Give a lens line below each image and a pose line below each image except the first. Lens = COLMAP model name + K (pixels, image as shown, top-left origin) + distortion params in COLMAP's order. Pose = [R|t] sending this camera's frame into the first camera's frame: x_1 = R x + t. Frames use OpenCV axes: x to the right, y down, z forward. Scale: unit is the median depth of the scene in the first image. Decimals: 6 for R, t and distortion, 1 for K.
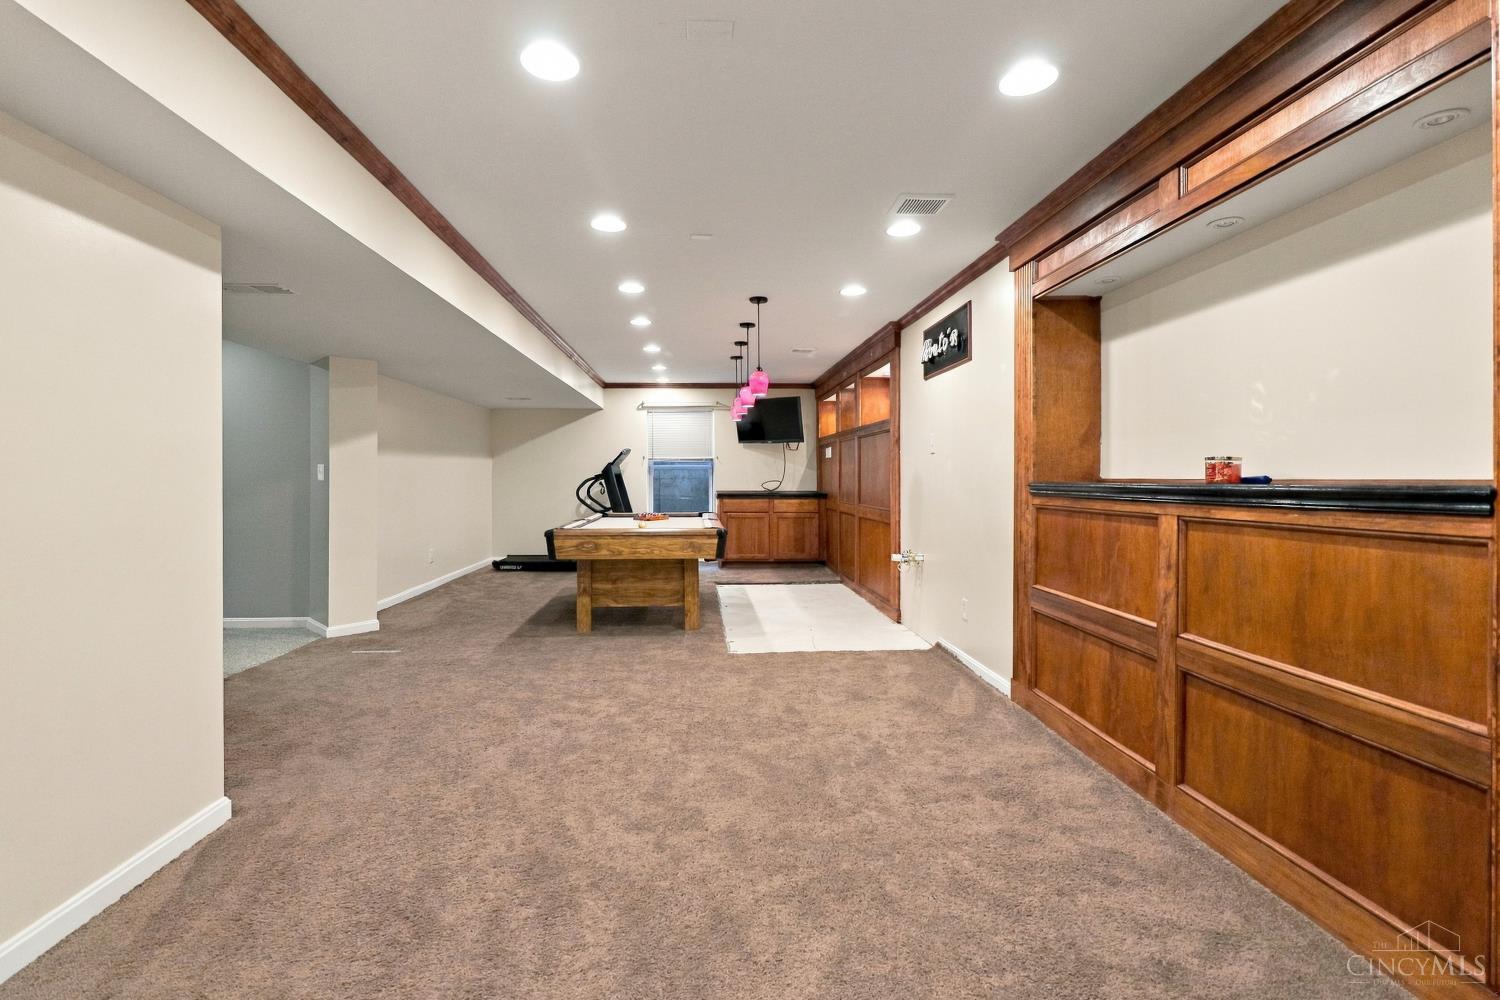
lens RADIAL K [[702.2, 0, 741.6], [0, 702.2, 466.5], [0, 0, 1]] dist [-0.002323, 0.000556]
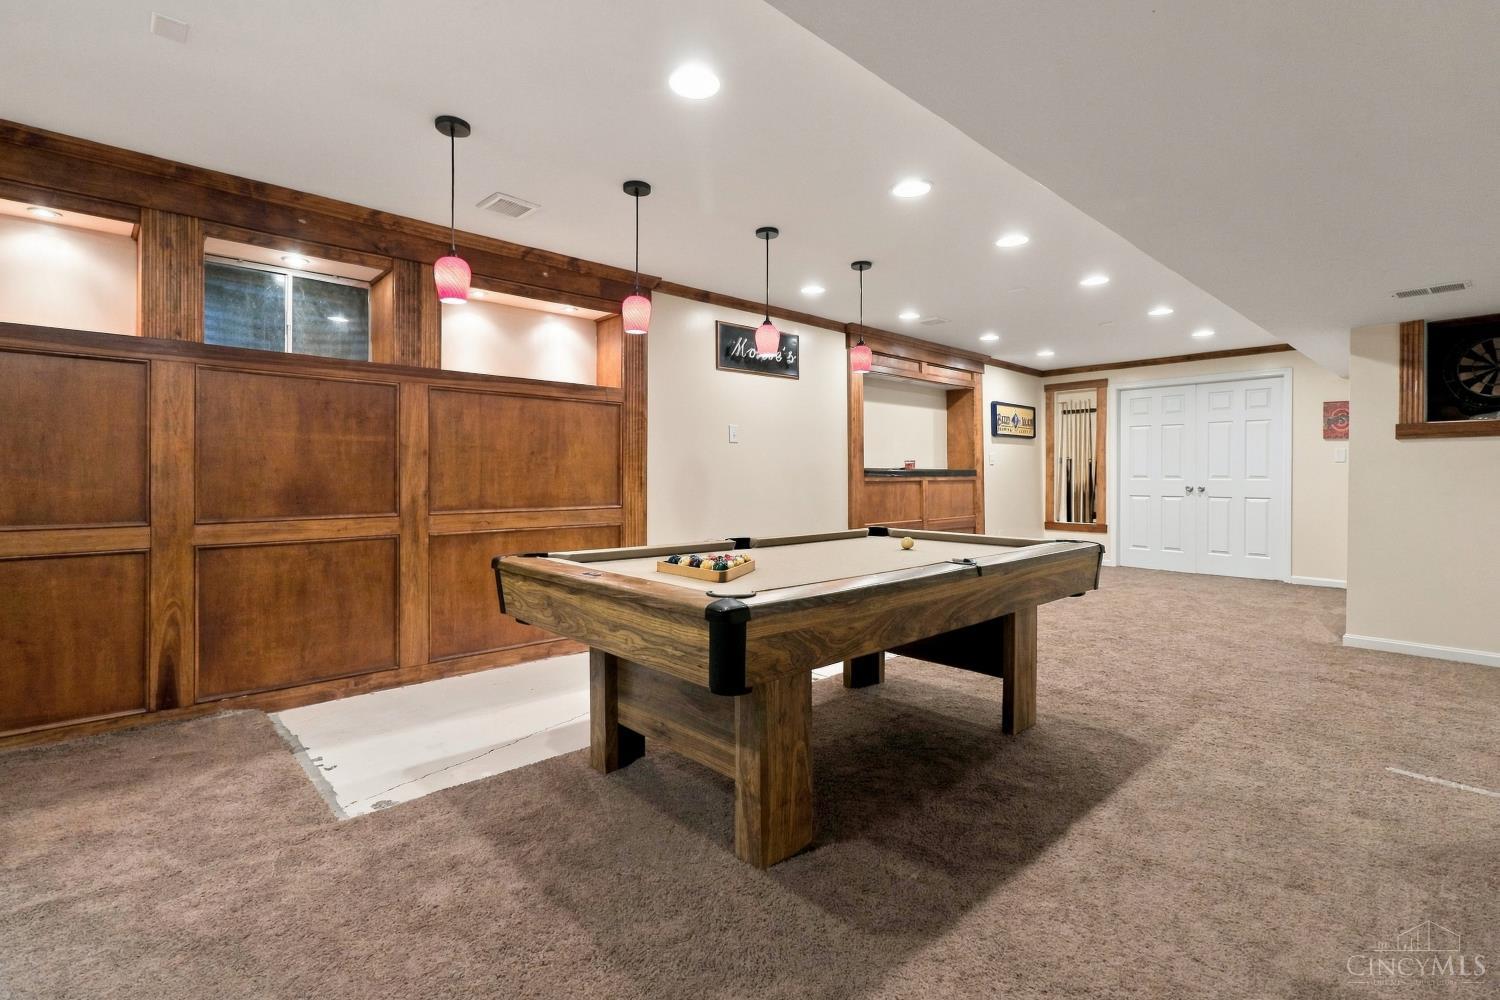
lens RADIAL K [[702.2, 0, 741.6], [0, 702.2, 466.5], [0, 0, 1]] dist [-0.002323, 0.000556]
pose [[-0.621402, 0.024359, 0.783113, -0.356930], [-0.000607, 0.999501, -0.031571, 0.031733], [-0.783492, -0.020094, -0.621077, 1.029699]]
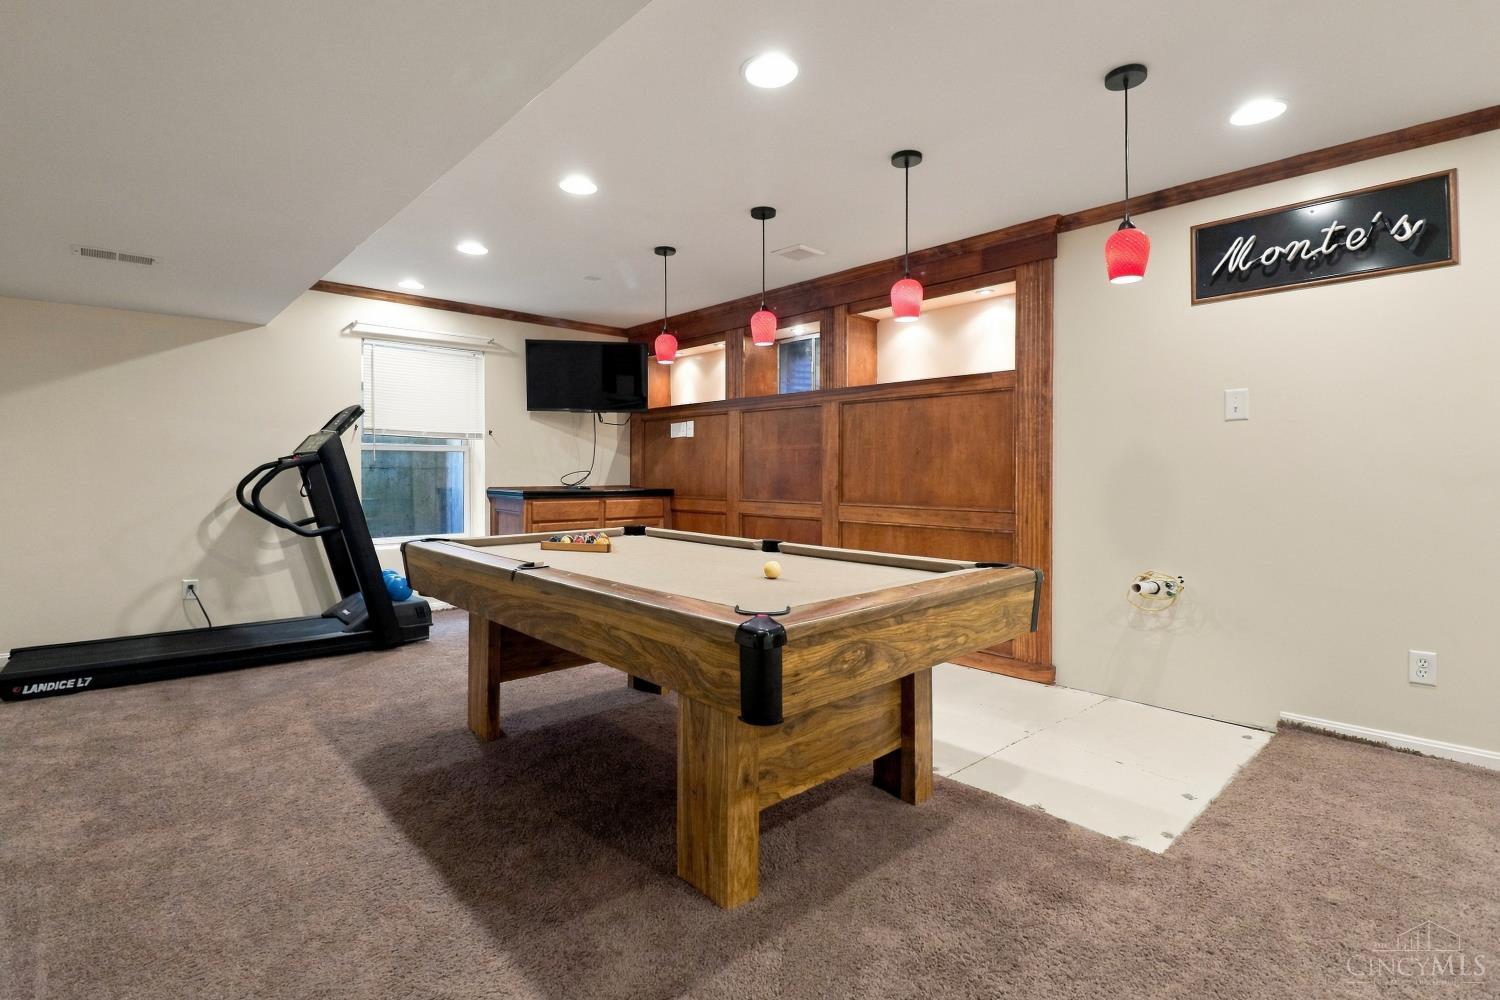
lens RADIAL K [[702.2, 0, 741.6], [0, 702.2, 466.5], [0, 0, 1]] dist [-0.002323, 0.000556]
pose [[0.779200, 0.002975, 0.626768, -0.292145], [-0.007605, 0.999960, 0.004708, 0.014558], [-0.626729, -0.008435, 0.779192, 0.485980]]
